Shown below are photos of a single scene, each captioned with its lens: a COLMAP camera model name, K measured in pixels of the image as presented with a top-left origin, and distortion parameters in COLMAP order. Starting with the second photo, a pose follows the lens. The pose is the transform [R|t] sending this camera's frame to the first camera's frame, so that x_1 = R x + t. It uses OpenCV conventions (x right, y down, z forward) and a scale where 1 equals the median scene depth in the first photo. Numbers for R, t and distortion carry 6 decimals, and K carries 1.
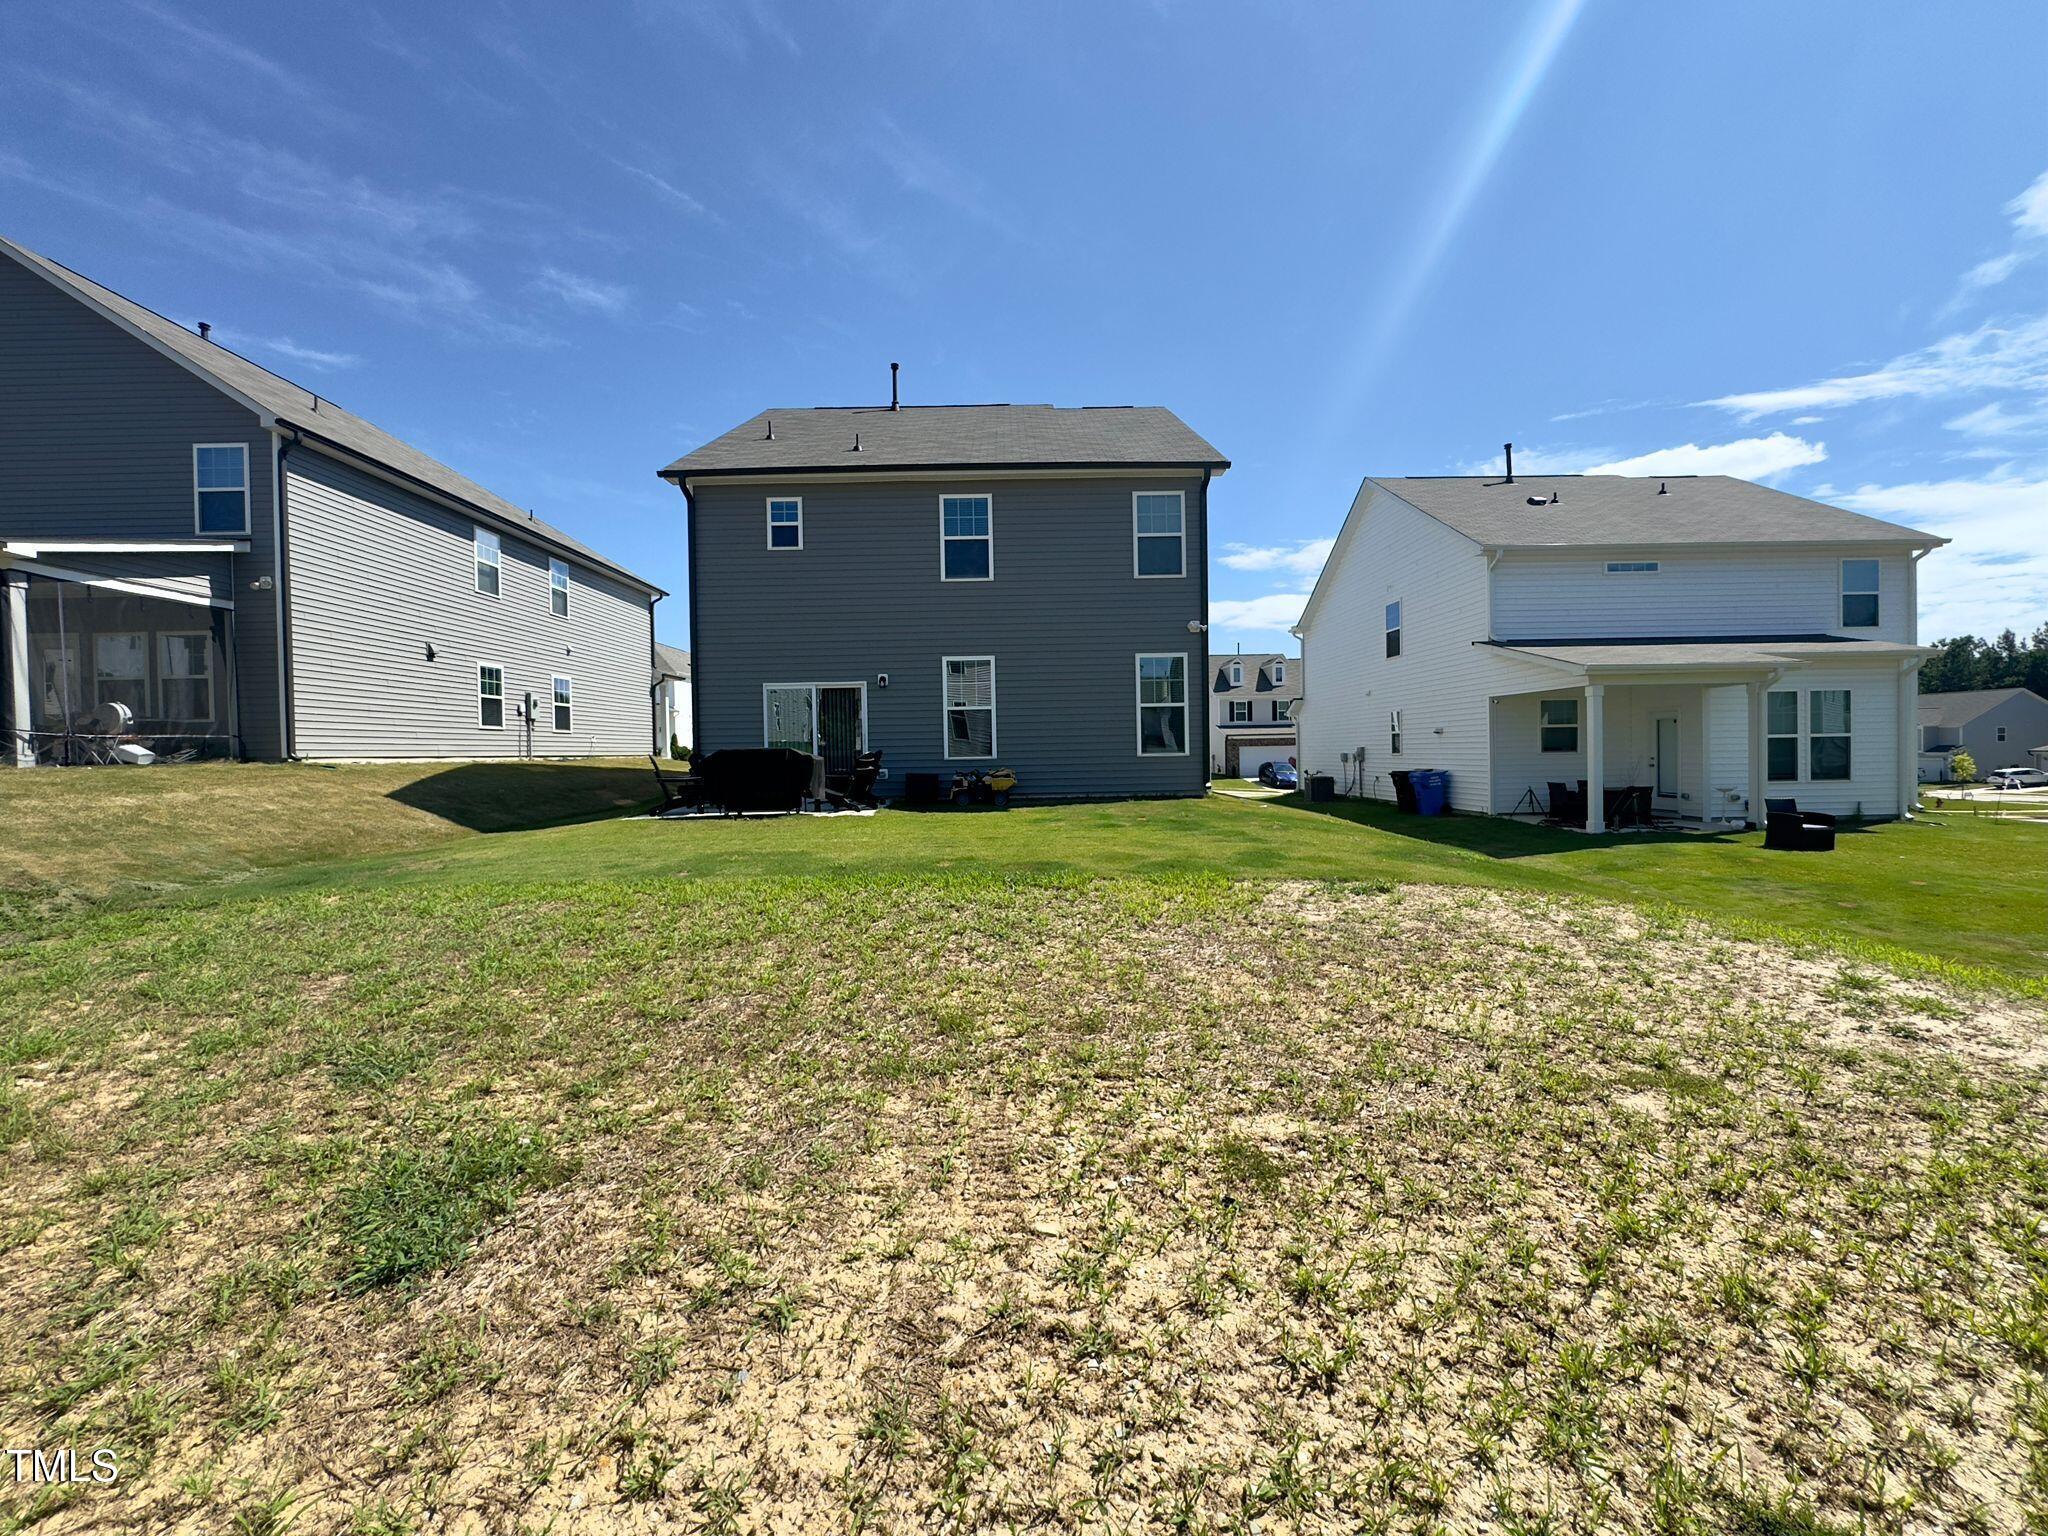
lens RADIAL K [[816.8, 0, 1032.2], [0, 816.8, 766.7], [0, 0, 1]] dist [-0.001318, -0.000226]
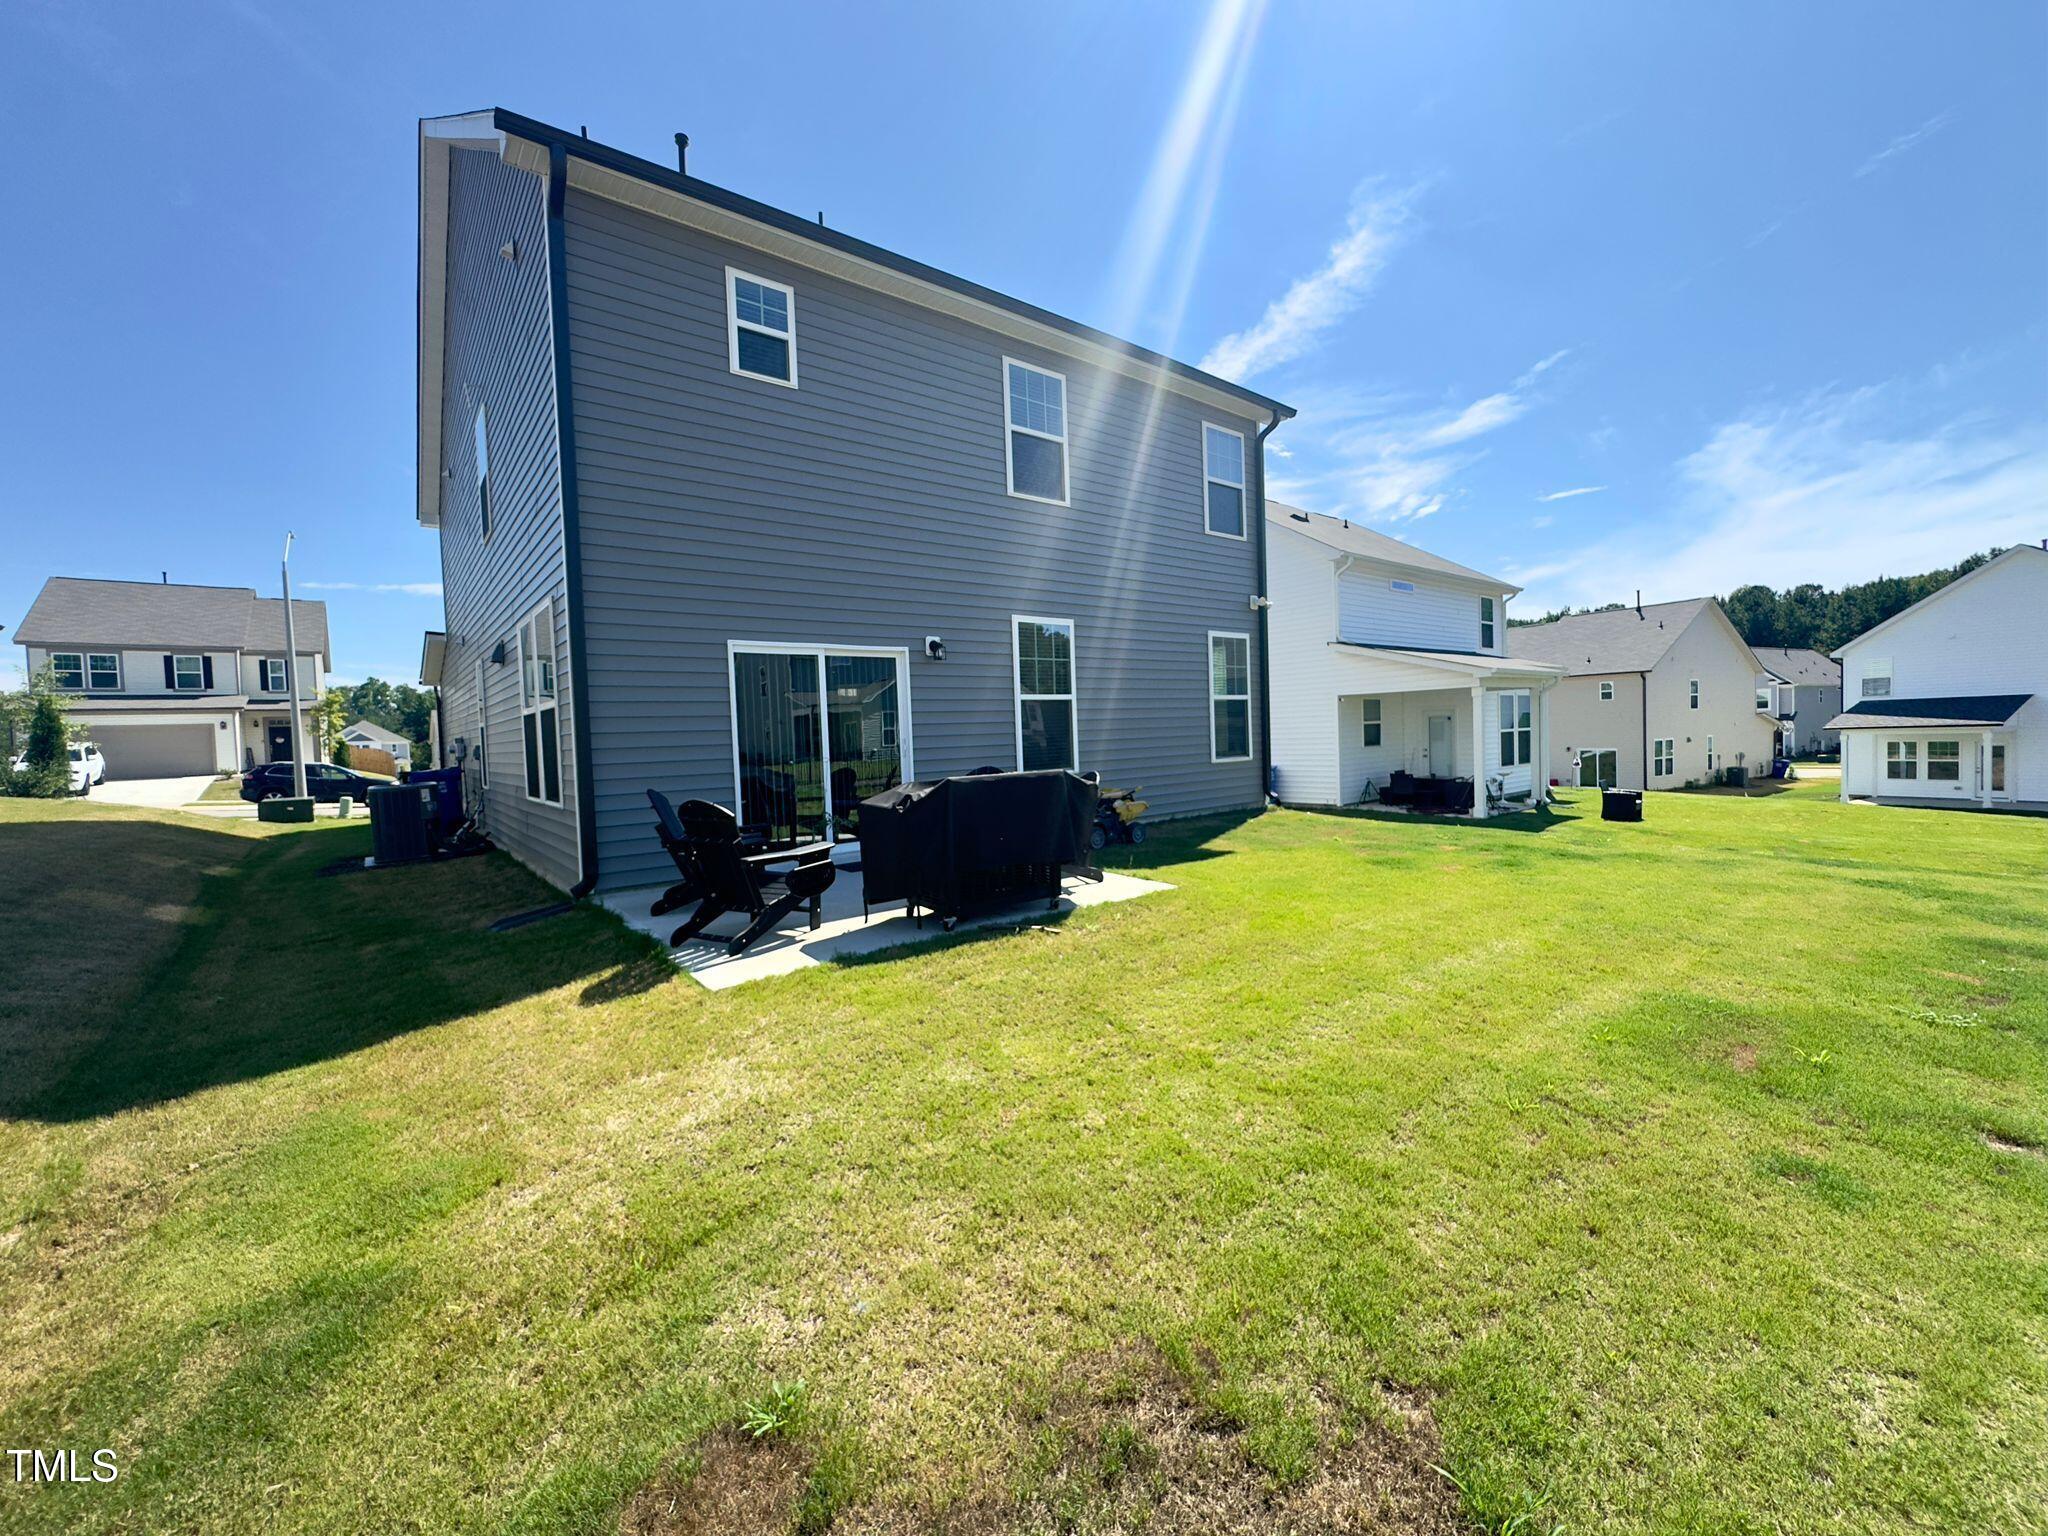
lens RADIAL K [[816.8, 0, 1020.0], [0, 816.8, 765.8], [0, 0, 1]] dist [-0.001318, -0.000226]
pose [[0.791899, -0.032780, 0.609772, -0.492982], [0.030051, 0.999440, 0.014701, -0.026787], [-0.609913, 0.006682, 0.792440, 0.494482]]
